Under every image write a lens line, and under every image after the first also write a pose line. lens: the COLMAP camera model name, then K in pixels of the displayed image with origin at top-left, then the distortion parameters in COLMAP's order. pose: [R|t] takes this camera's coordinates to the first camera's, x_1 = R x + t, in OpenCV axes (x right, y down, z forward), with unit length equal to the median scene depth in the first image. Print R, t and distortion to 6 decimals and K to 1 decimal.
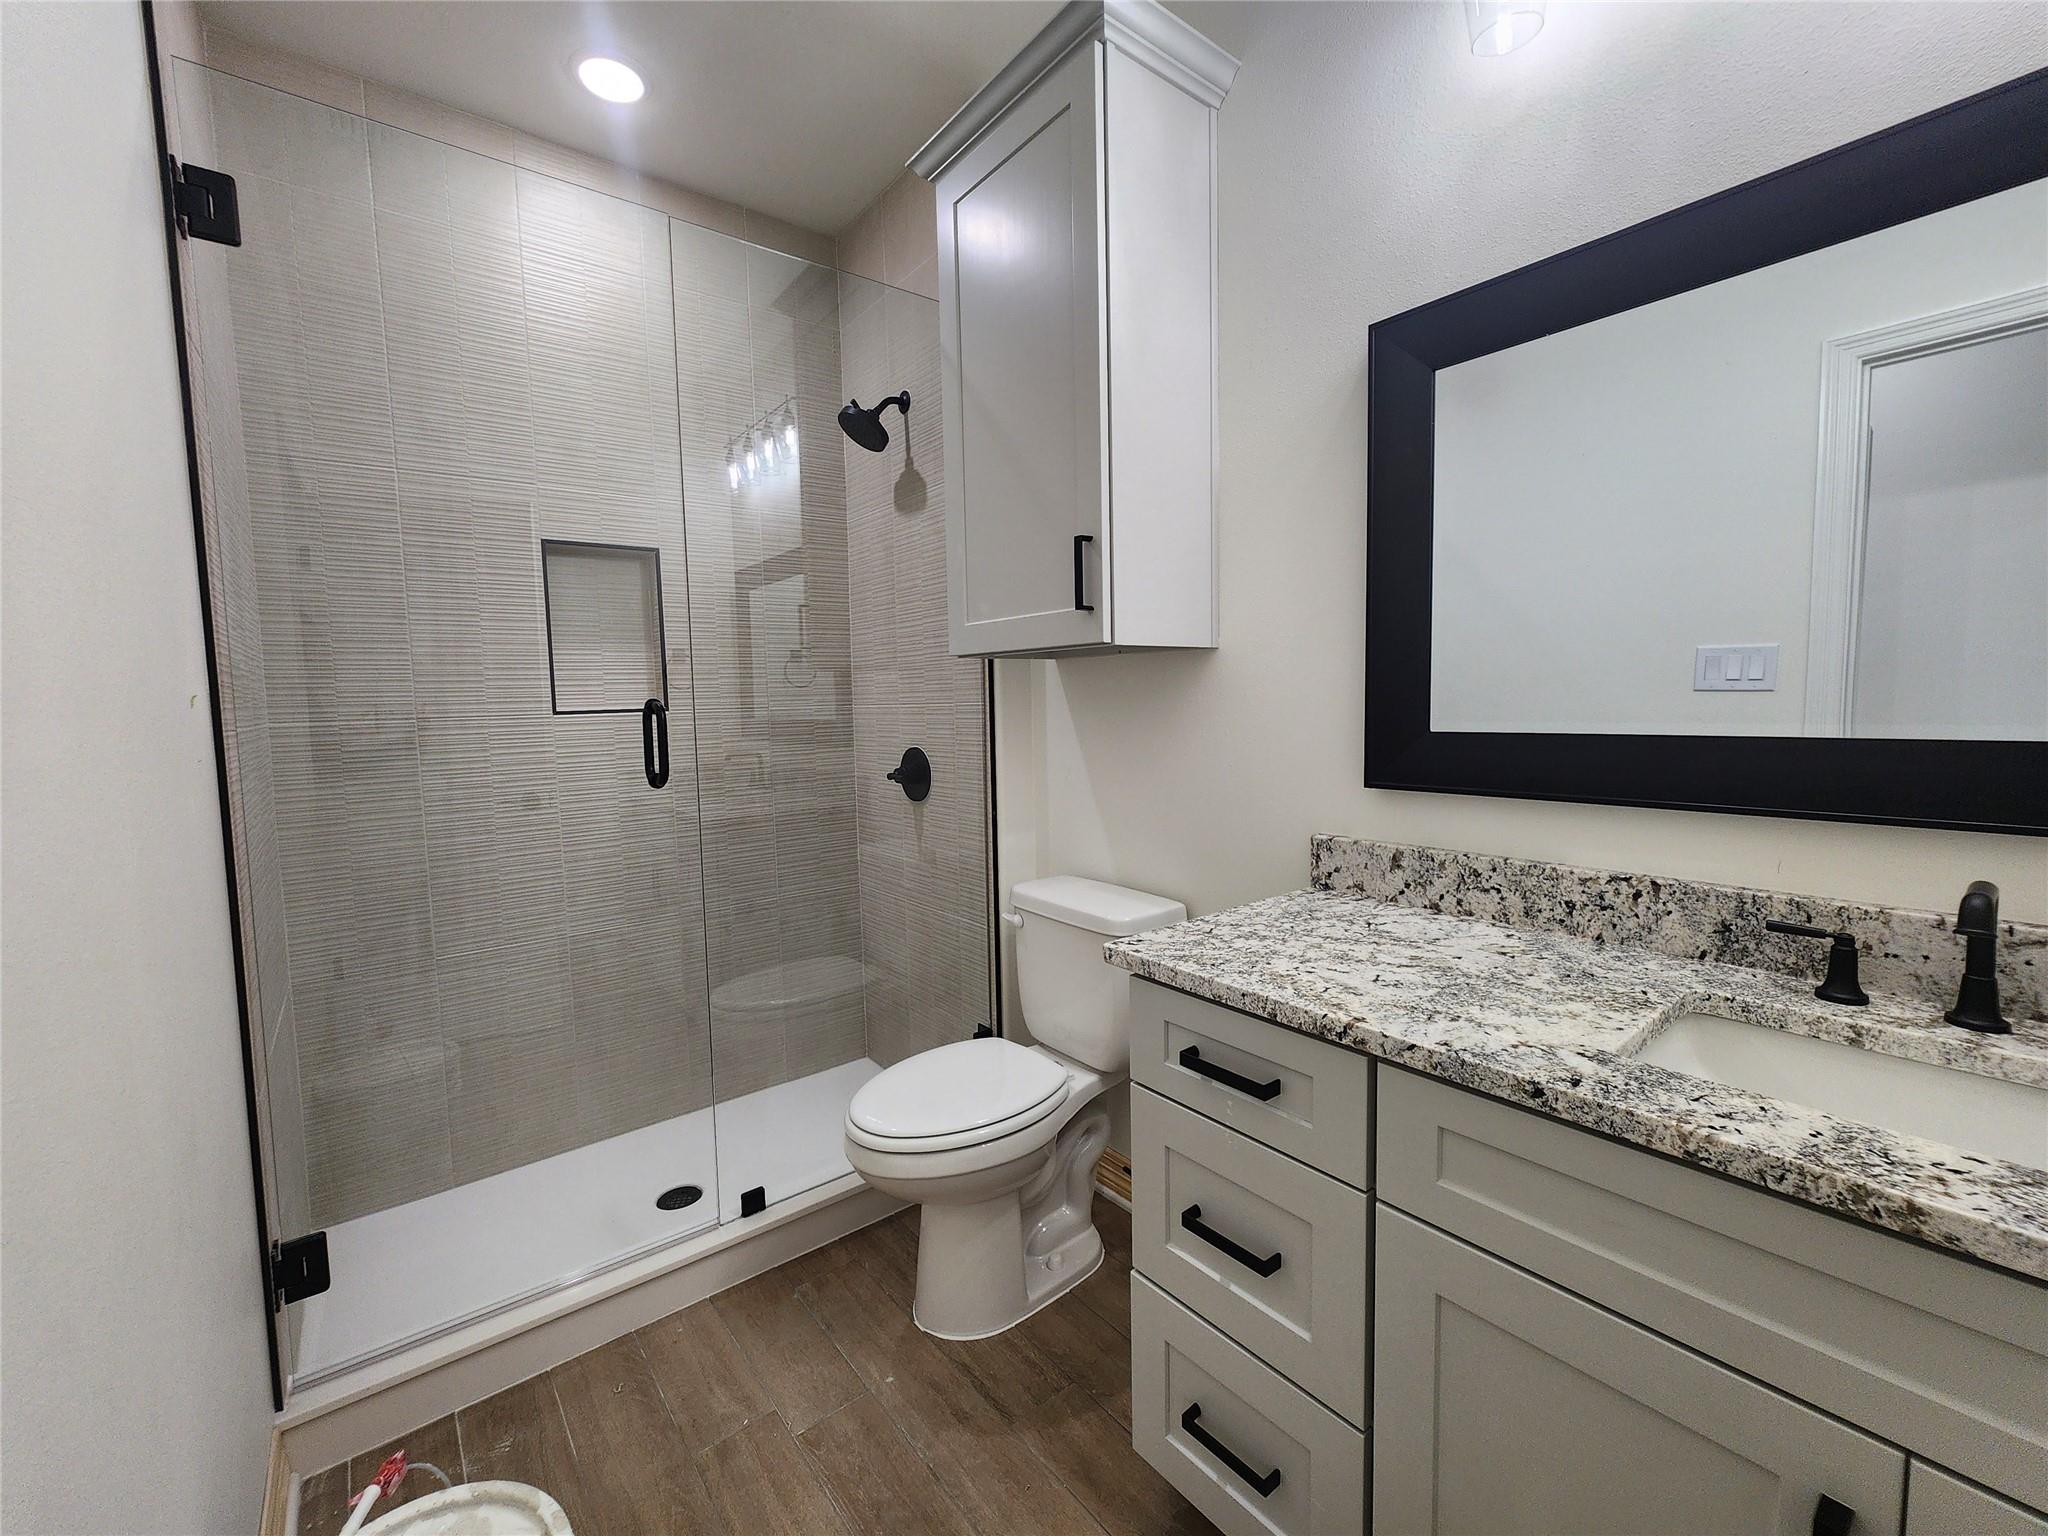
lens RADIAL K [[836.4, 0, 1020.7], [0, 836.4, 766.7], [0, 0, 1]] dist [0.000193, 0.000521]
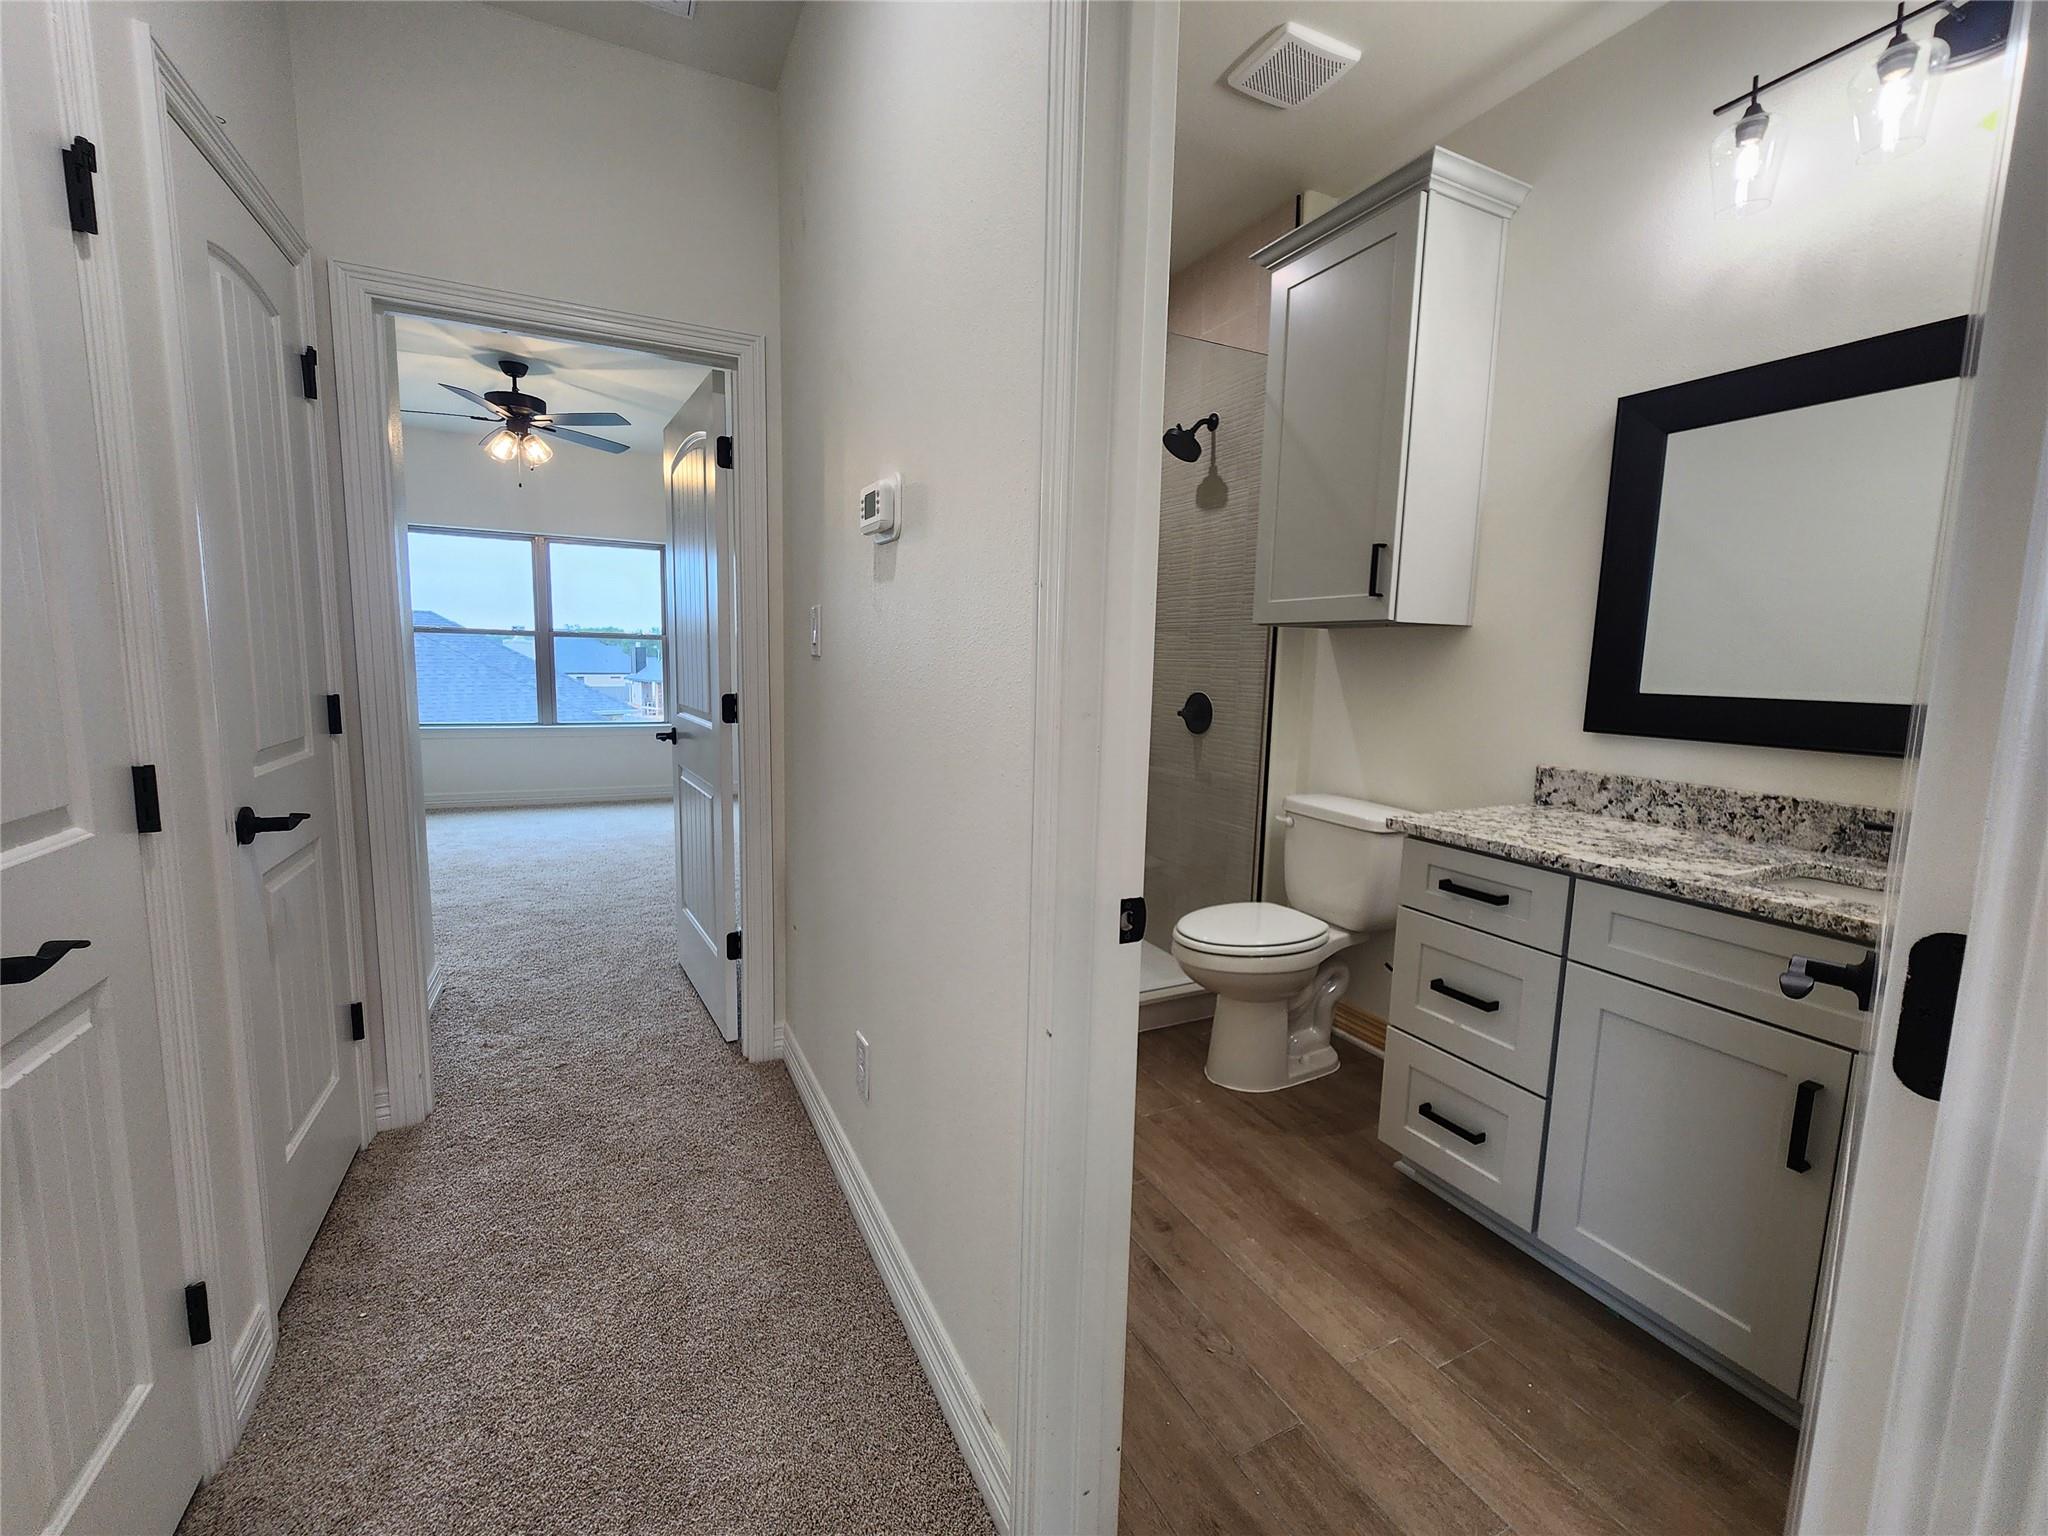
lens RADIAL K [[836.4, 0, 1017.7], [0, 836.4, 763.2], [0, 0, 1]] dist [0.000193, 0.000521]
pose [[0.976627, 0.071253, -0.202786, -0.233466], [-0.061943, 0.996729, 0.051902, 0.065755], [0.205821, -0.038128, 0.977847, -0.585937]]
